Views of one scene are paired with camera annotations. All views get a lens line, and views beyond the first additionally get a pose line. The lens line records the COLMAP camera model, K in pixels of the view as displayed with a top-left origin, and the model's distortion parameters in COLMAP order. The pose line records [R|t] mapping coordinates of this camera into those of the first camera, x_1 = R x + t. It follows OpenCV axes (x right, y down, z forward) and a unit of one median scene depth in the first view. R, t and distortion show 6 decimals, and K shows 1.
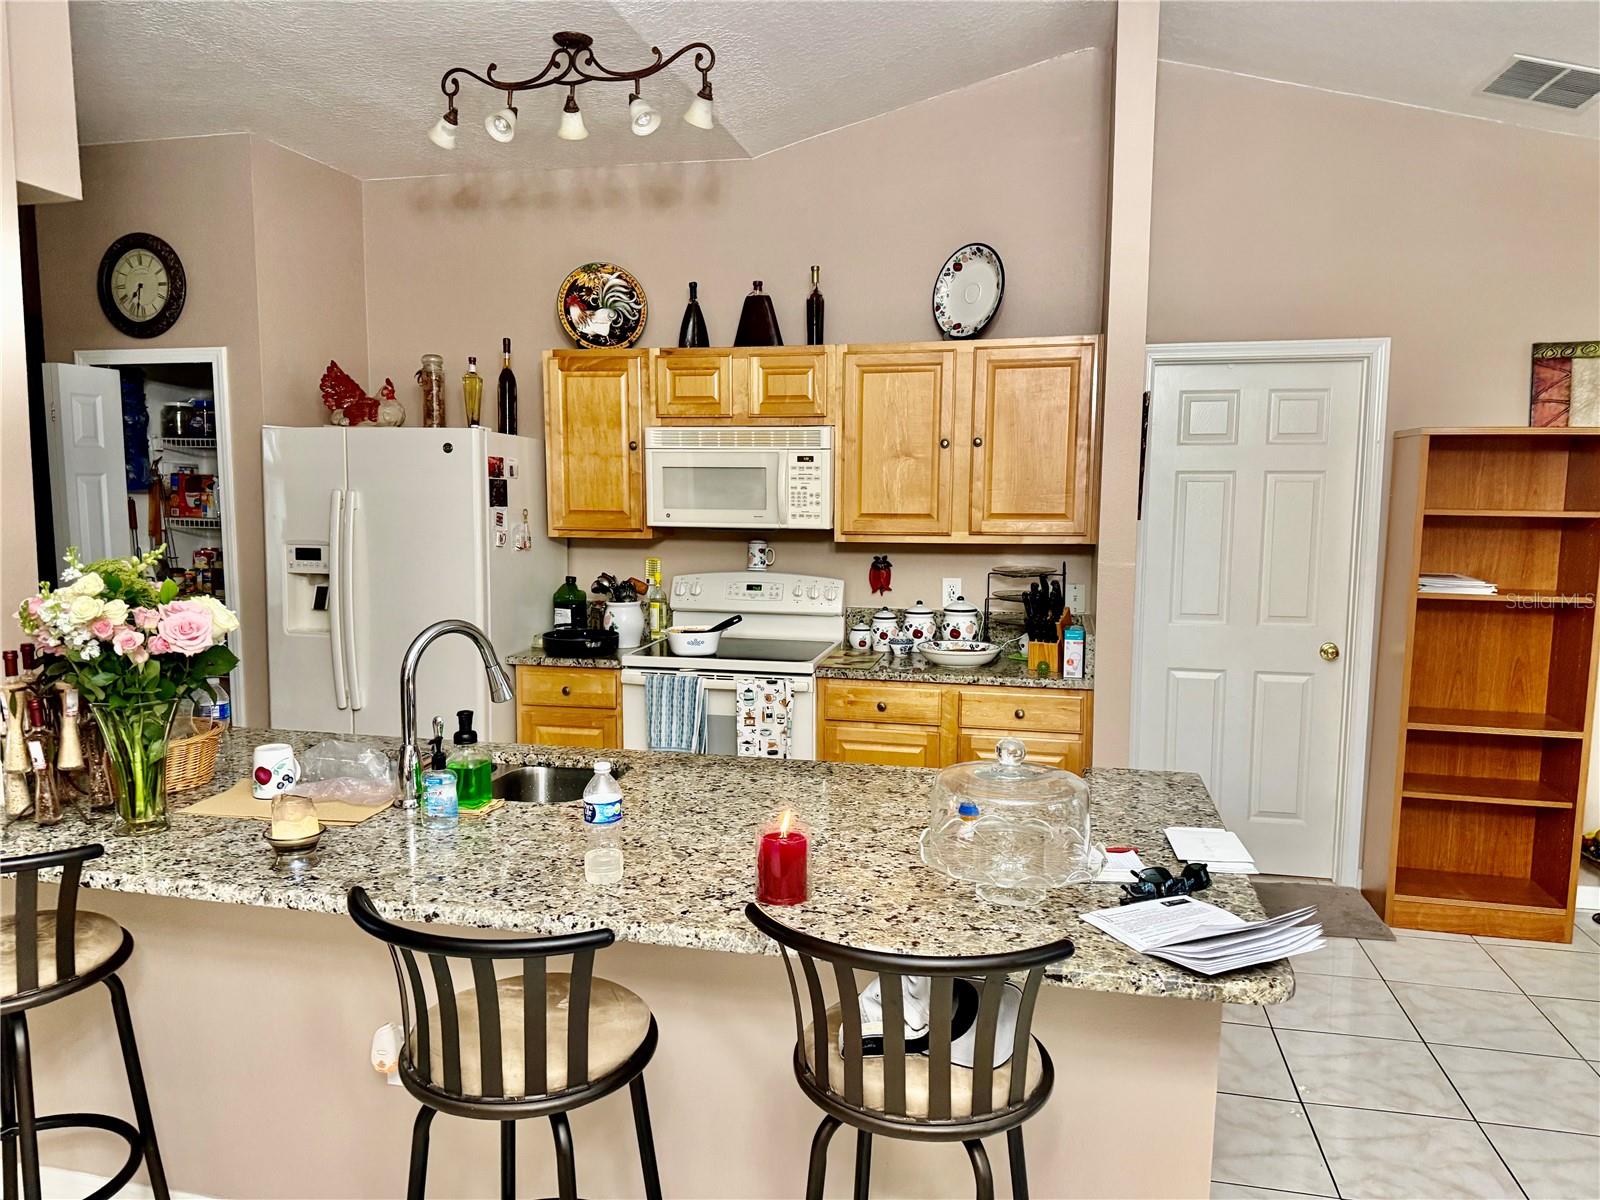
lens RADIAL K [[1091.1, 0, 801.9], [0, 1091.1, 627.4], [0, 0, 1]] dist [0.077968, -0.082703]
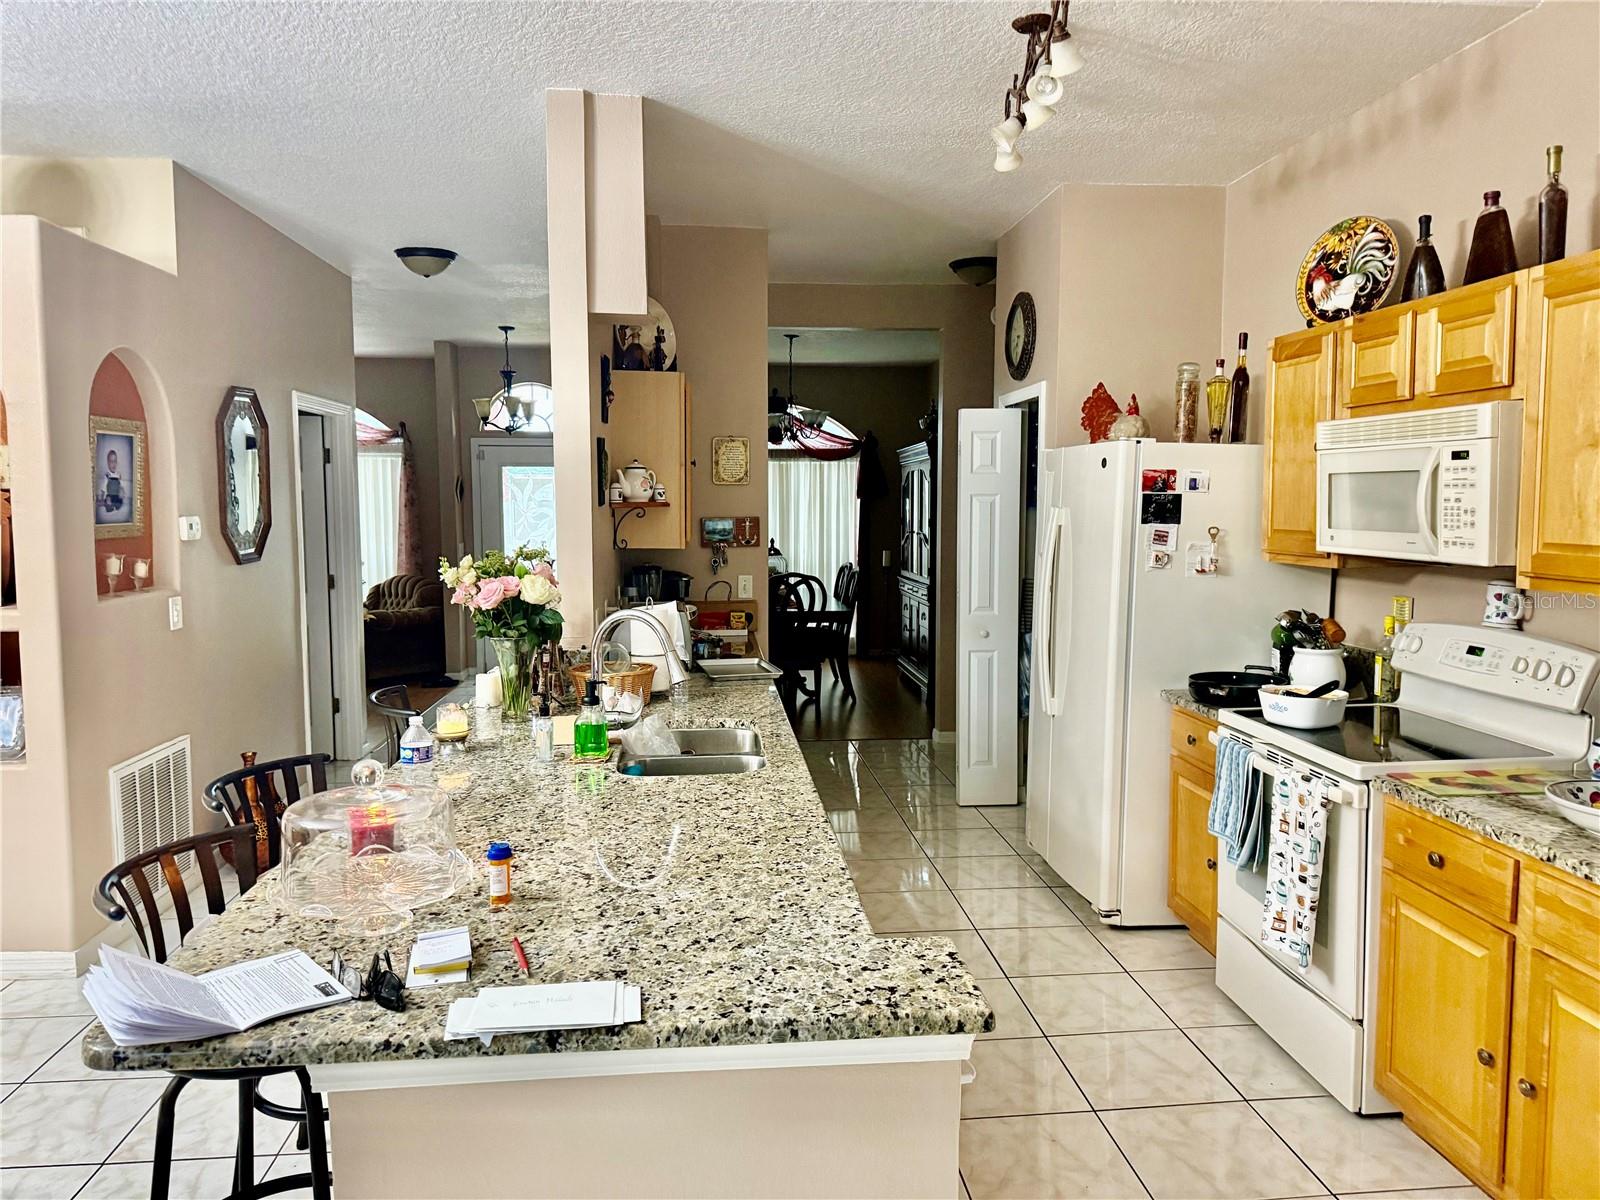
lens RADIAL K [[1119.5, 0, 800.0], [0, 1119.5, 600.0], [0, 0, 1]] dist [0.064581, -0.100991]
pose [[0.313219, 0.077444, -0.946518, 0.500152], [-0.120148, 0.991892, 0.041398, -0.049196], [0.942050, 0.100756, 0.319985, 0.417425]]
